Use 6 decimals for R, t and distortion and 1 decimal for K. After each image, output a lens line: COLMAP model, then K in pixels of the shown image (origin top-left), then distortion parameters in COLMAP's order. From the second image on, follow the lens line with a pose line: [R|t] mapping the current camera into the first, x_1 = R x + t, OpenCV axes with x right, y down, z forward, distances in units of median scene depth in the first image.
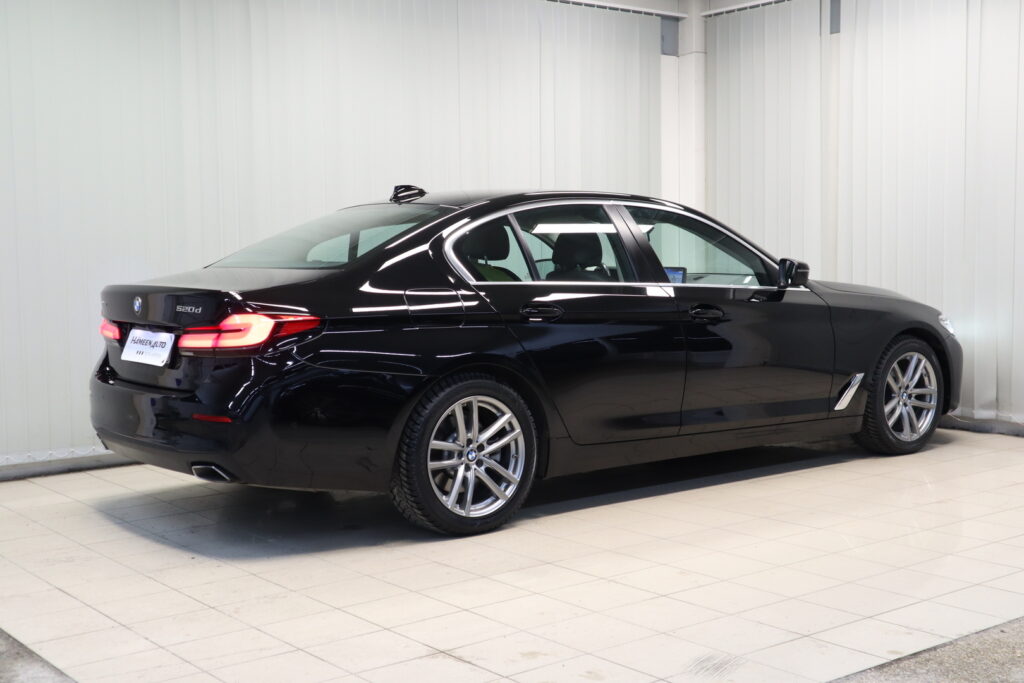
lens RADIAL K [[1292.1, 0, 512.0], [0, 1292.1, 341.5], [0, 0, 1]] dist [0.004904, 0.054598]
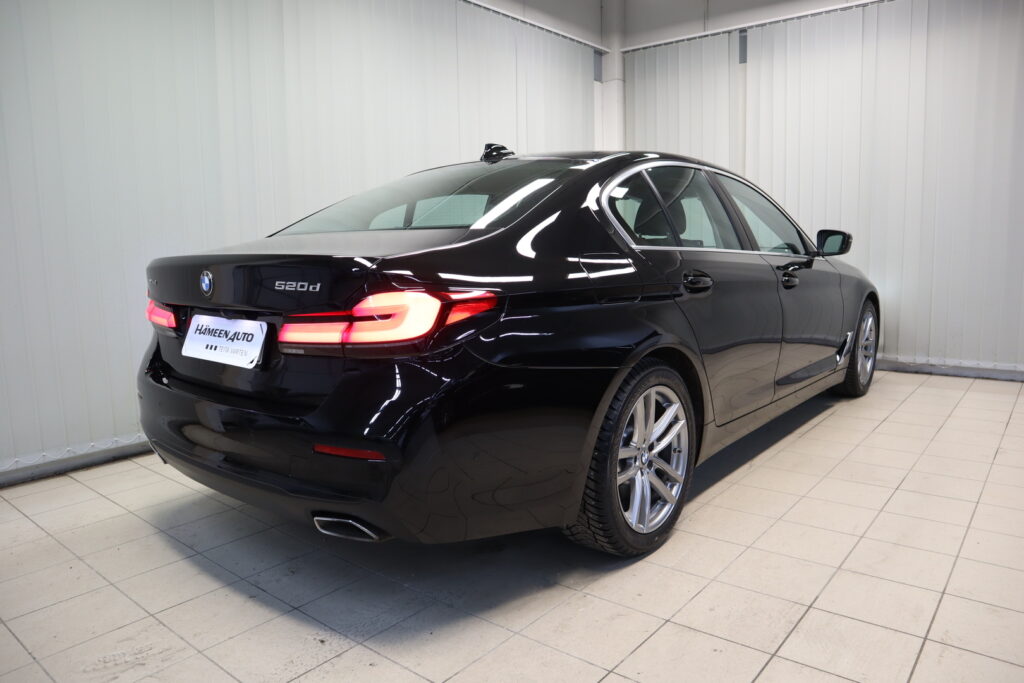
lens RADIAL K [[707.5, 0, 512.0], [0, 707.5, 341.5], [0, 0, 1]] dist [-0.117449, 0.062998]
pose [[0.976646, -0.035551, 0.211892, -0.202796], [0.022486, 0.997712, 0.063751, -0.015784], [-0.213674, -0.057497, 0.975212, 0.575873]]
